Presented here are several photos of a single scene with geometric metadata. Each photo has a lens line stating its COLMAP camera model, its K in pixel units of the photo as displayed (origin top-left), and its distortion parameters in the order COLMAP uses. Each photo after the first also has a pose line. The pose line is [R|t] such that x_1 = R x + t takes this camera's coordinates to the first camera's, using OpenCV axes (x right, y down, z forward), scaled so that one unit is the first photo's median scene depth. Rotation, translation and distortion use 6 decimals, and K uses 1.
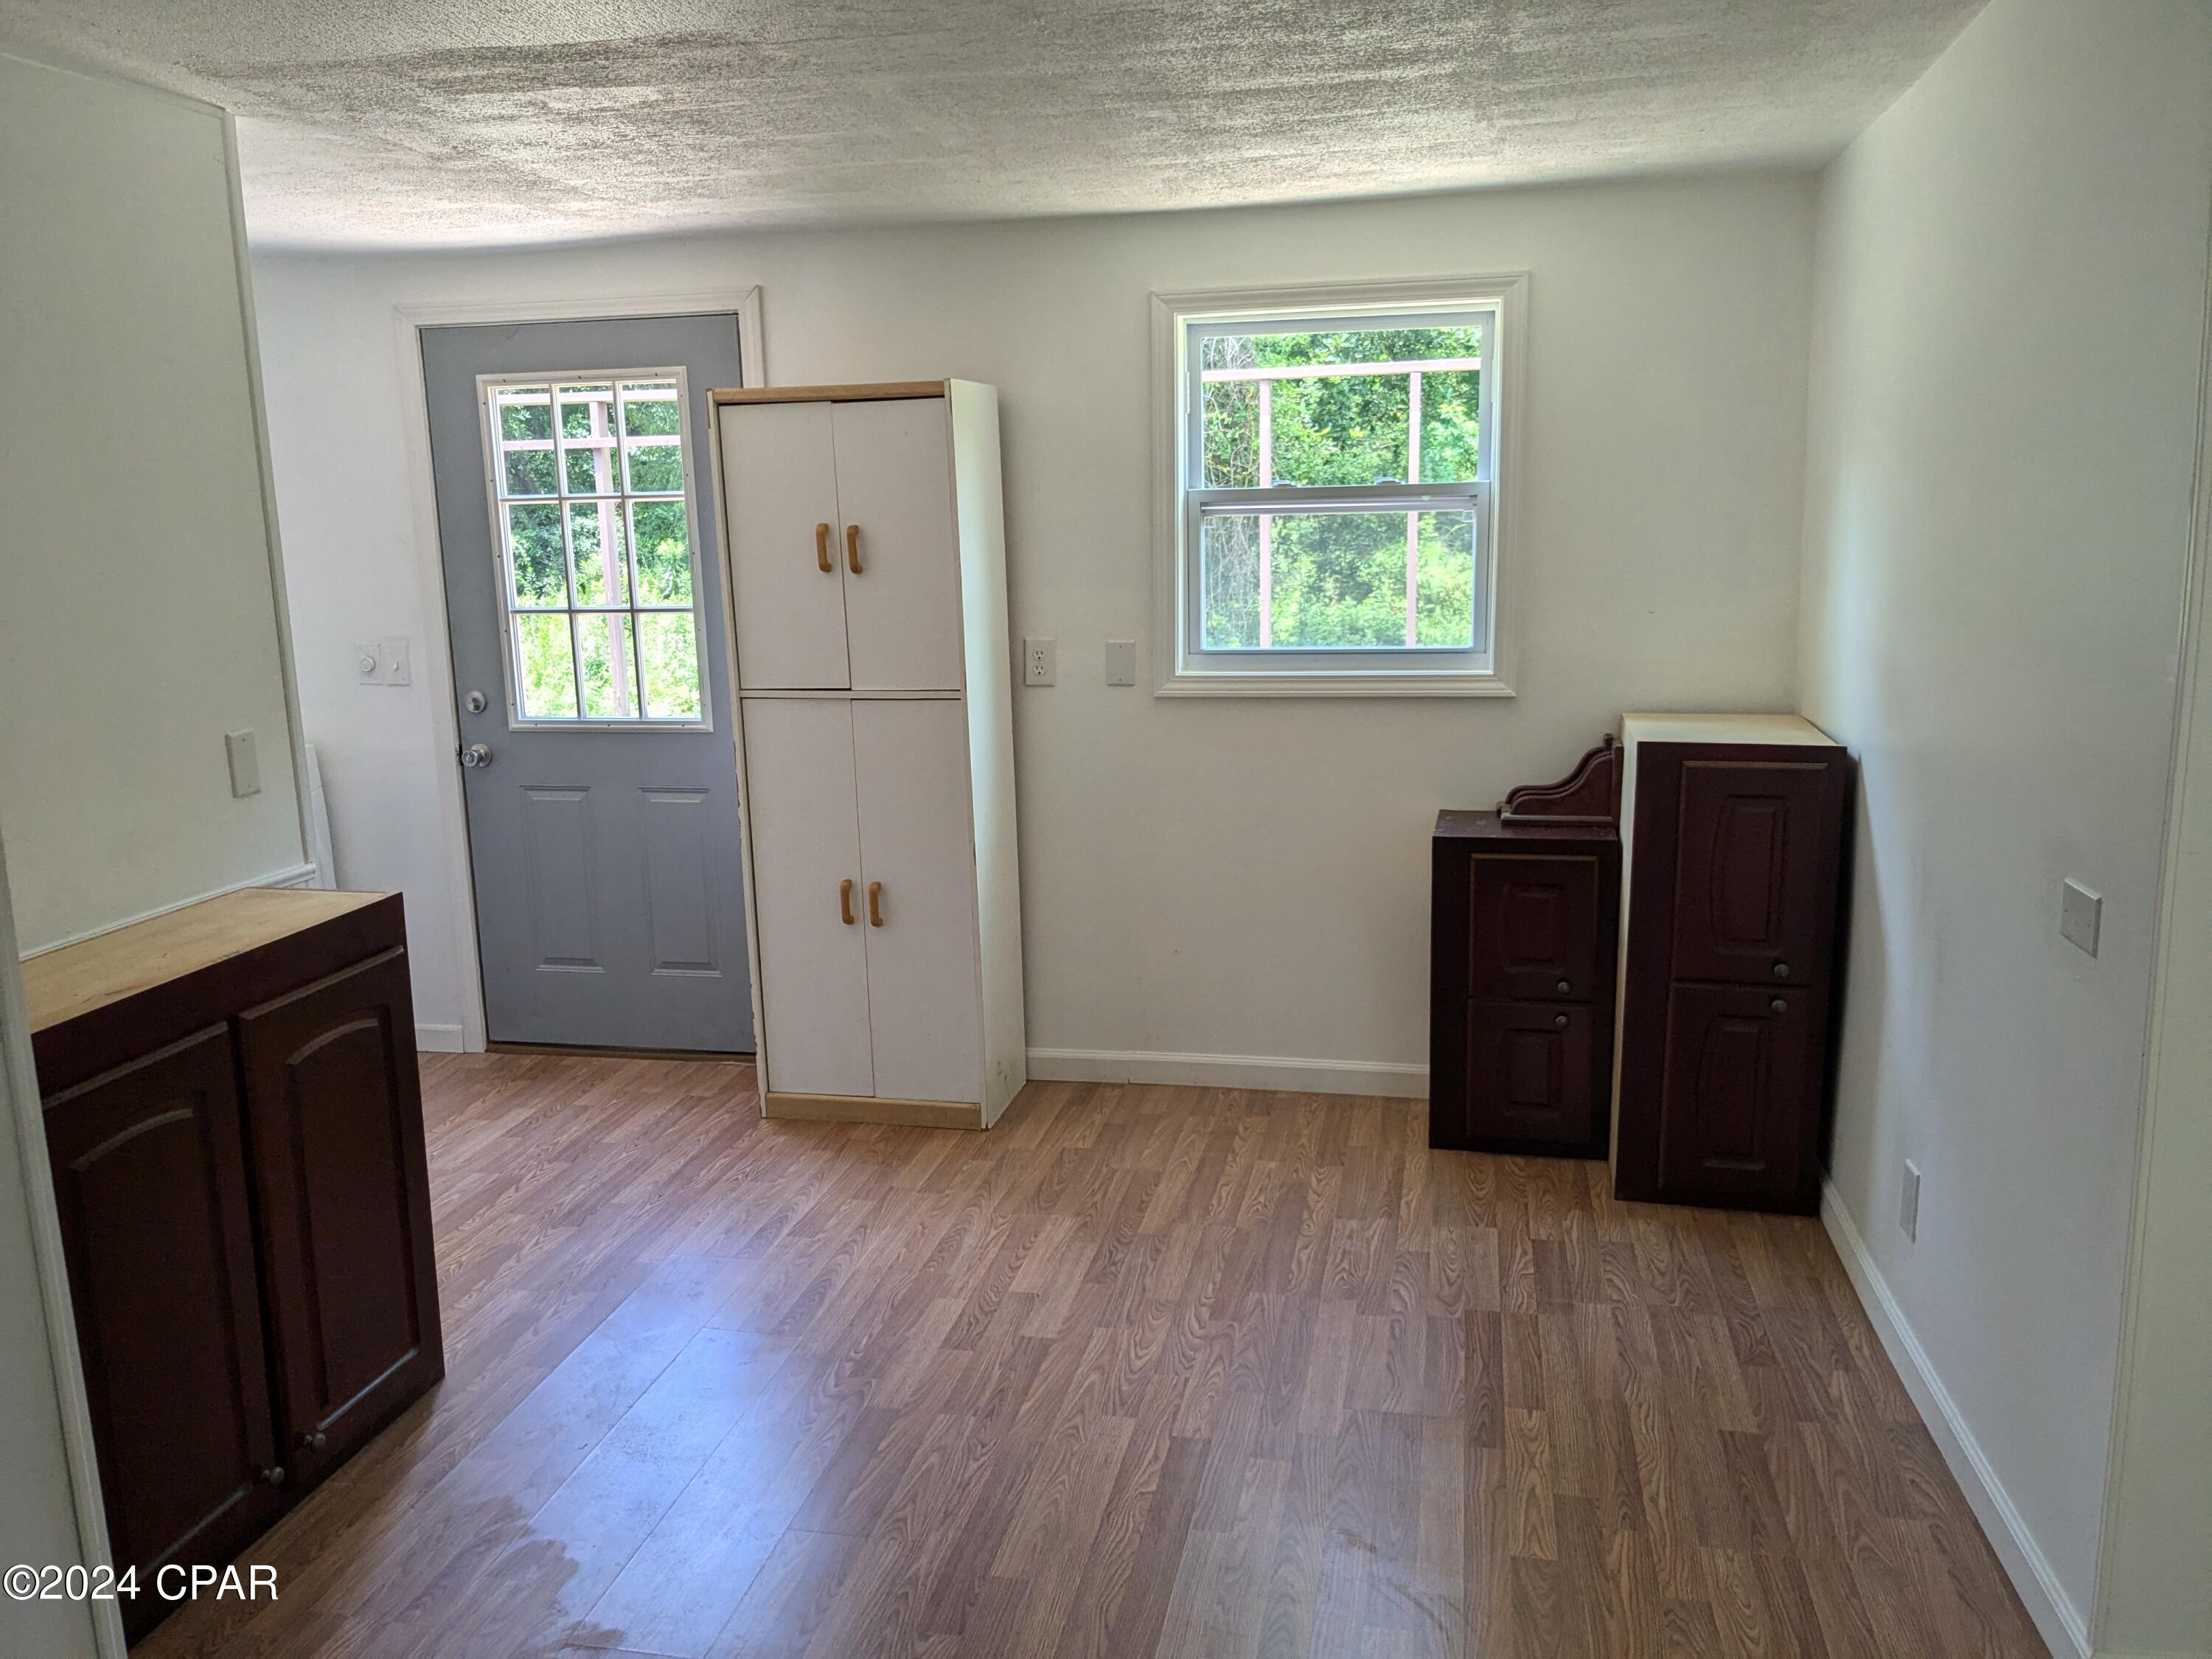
lens RADIAL K [[1734.3, 0, 1106.0], [0, 1734.3, 829.5], [0, 0, 1]] dist [0.127777, -0.376464]
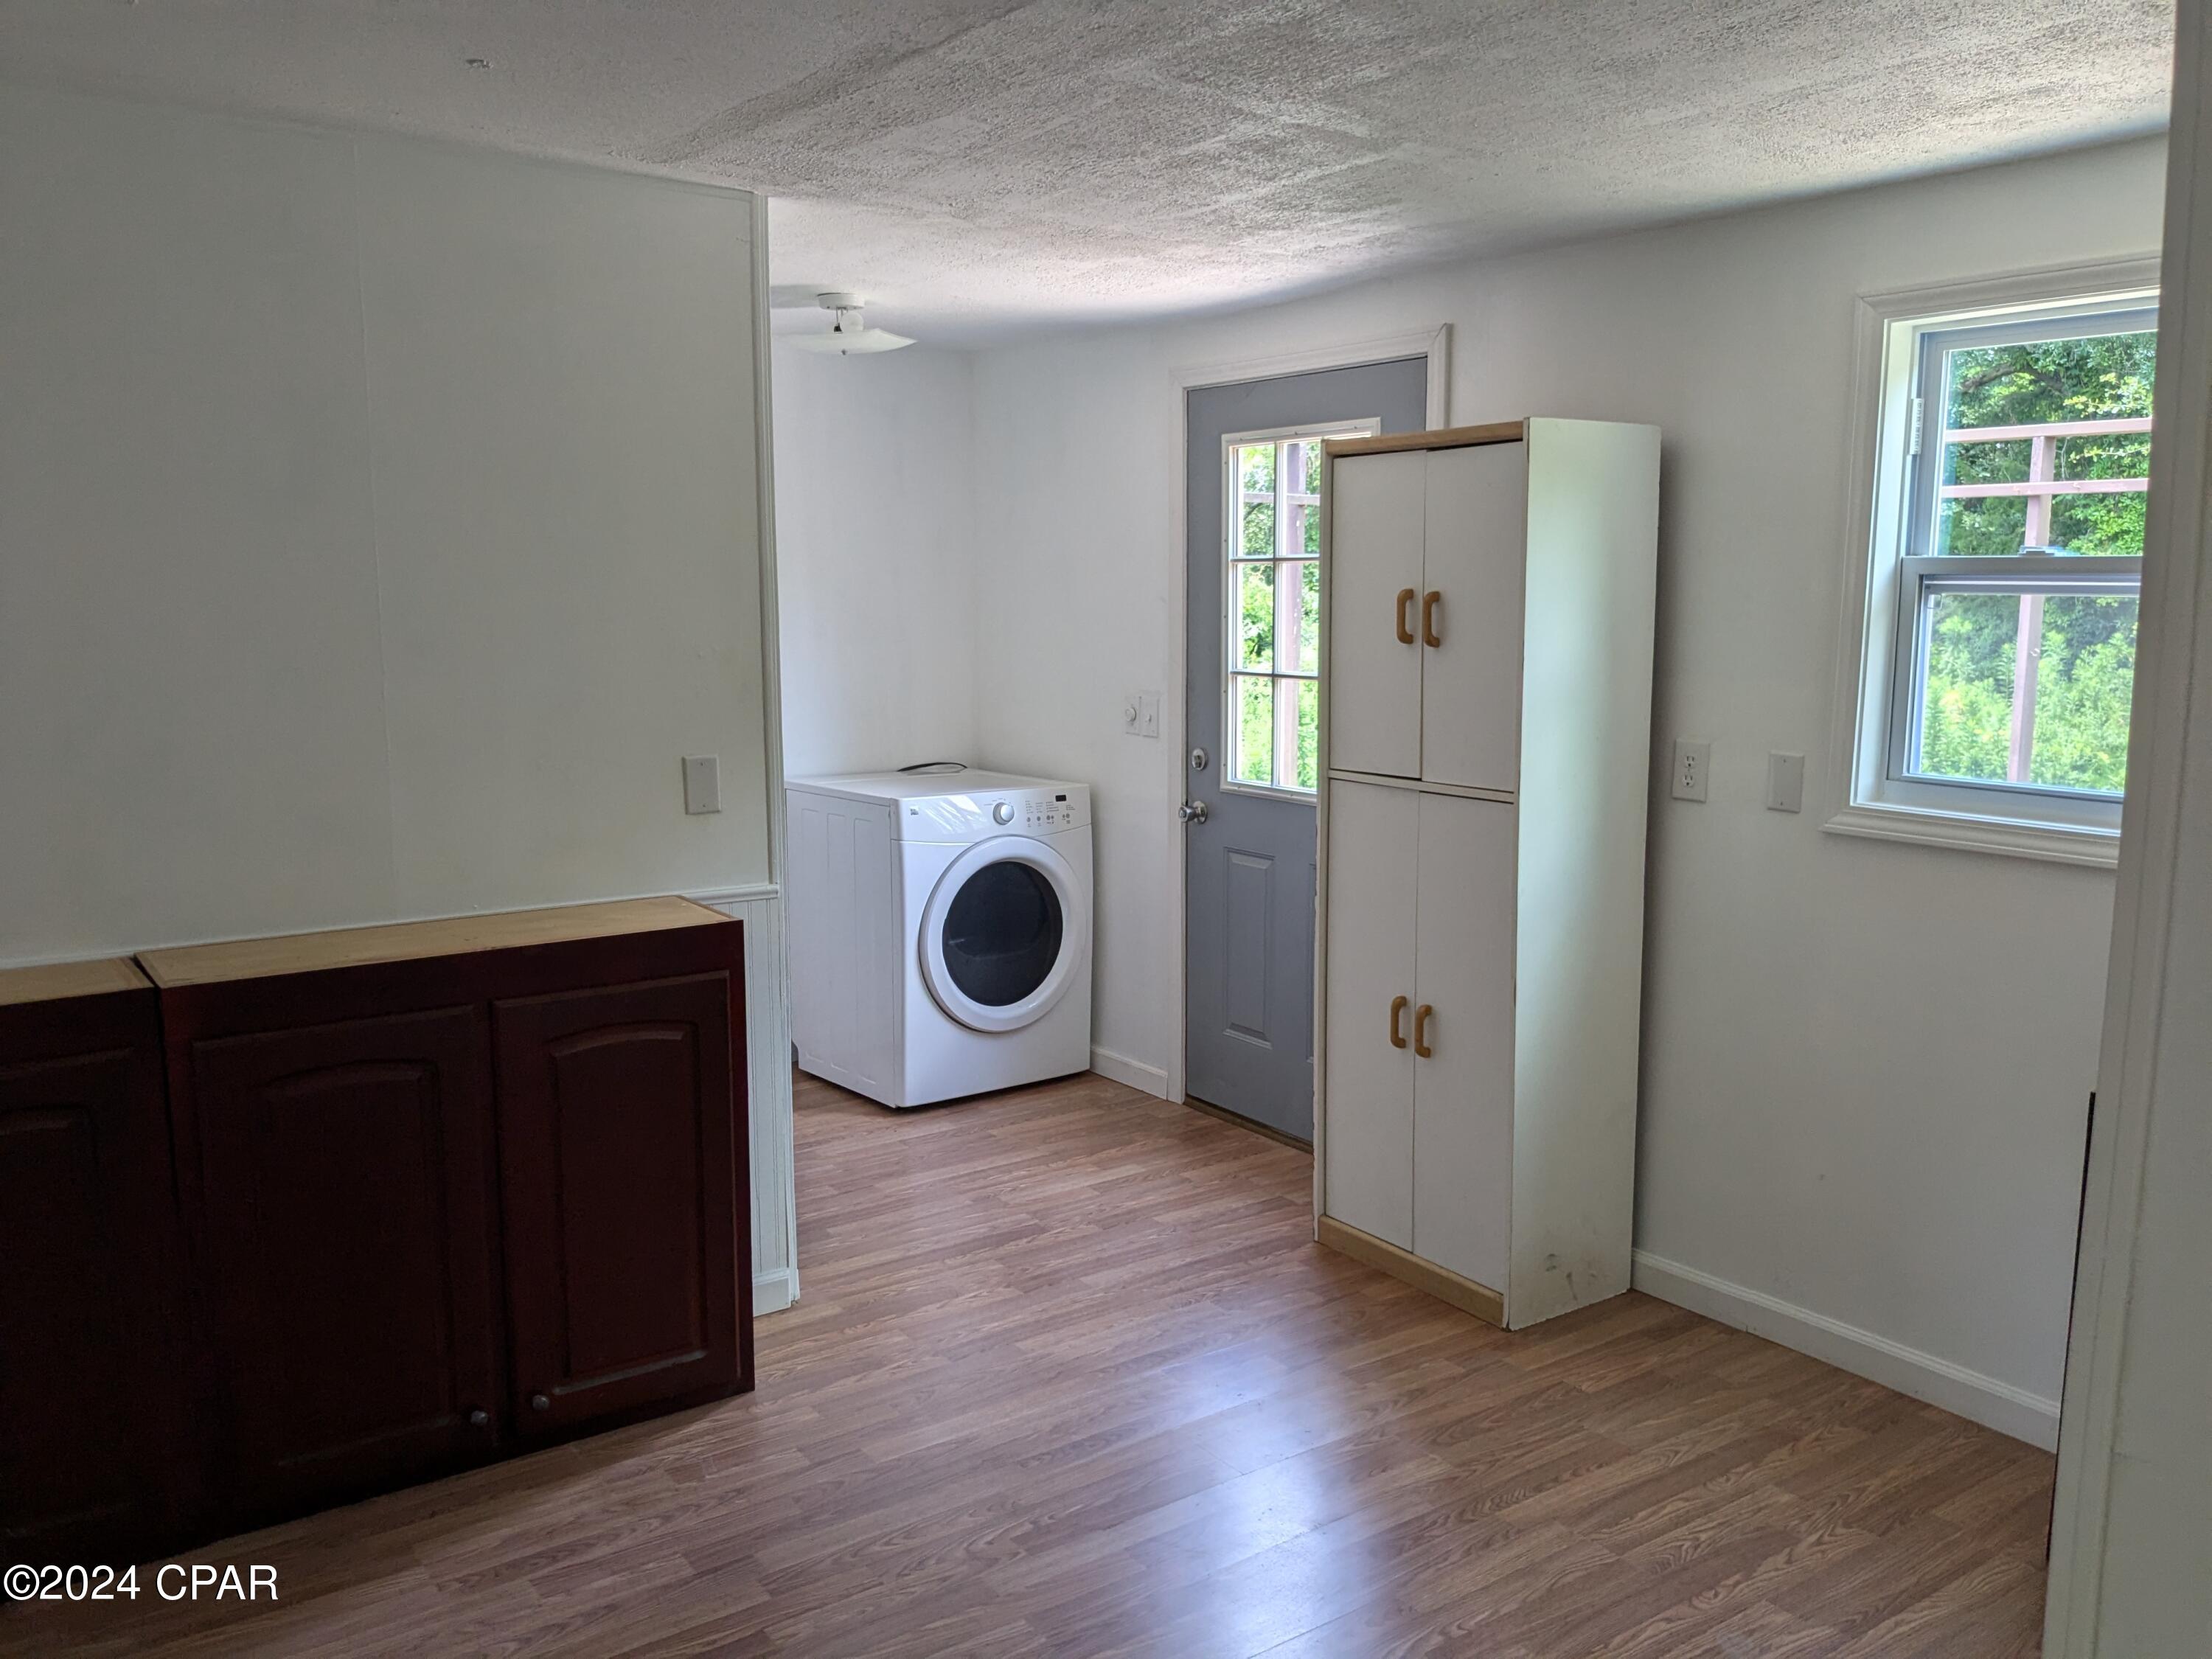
lens RADIAL K [[1758.4, 0, 1106.3], [0, 1758.4, 847.2], [0, 0, 1]] dist [0.078235, -0.169311]
pose [[0.741467, 0.126039, -0.659045, 0.306567], [-0.145631, 0.989015, 0.025299, -0.044823], [0.654995, 0.077219, 0.751678, 0.231668]]
